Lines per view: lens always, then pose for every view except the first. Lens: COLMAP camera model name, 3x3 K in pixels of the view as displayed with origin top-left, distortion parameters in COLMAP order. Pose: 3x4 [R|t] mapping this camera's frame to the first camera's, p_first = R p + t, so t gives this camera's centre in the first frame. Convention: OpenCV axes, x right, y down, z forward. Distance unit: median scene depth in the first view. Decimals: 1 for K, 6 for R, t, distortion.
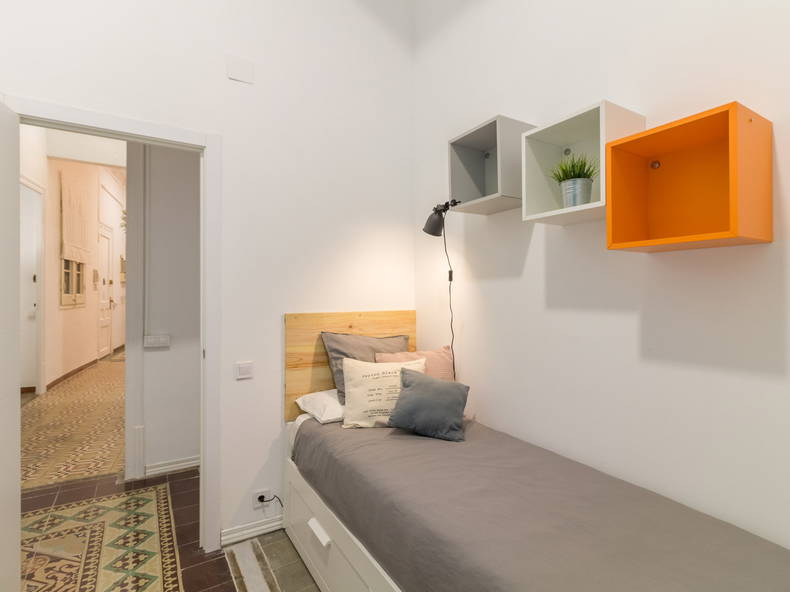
lens RADIAL K [[416.6, 0, 395.0], [0, 416.6, 292.6], [0, 0, 1]] dist [0.016024, 0.000125]
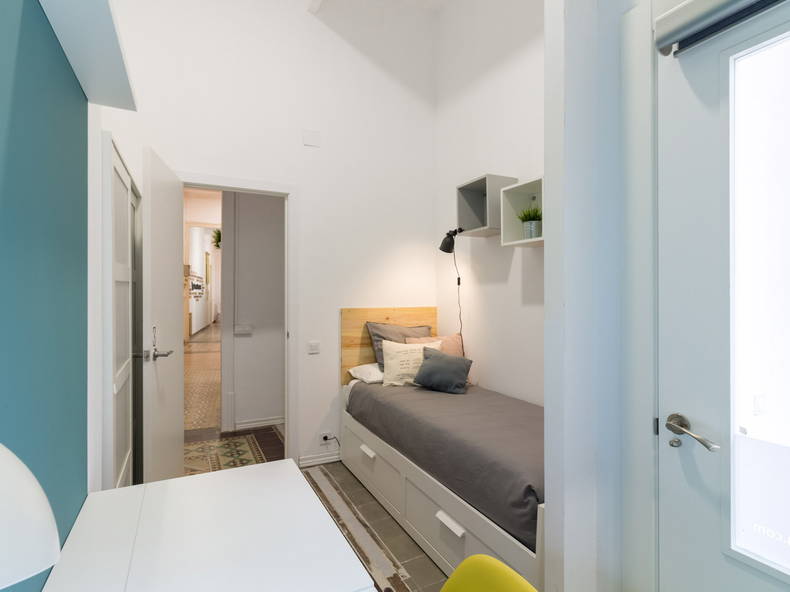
lens RADIAL K [[416.6, 0, 395.0], [0, 416.6, 292.6], [0, 0, 1]] dist [0.016024, 0.000125]
pose [[0.996738, -0.000496, -0.080709, 0.031733], [0.000337, 0.999998, -0.001989, 0.000342], [0.080710, 0.001955, 0.996736, -0.404363]]
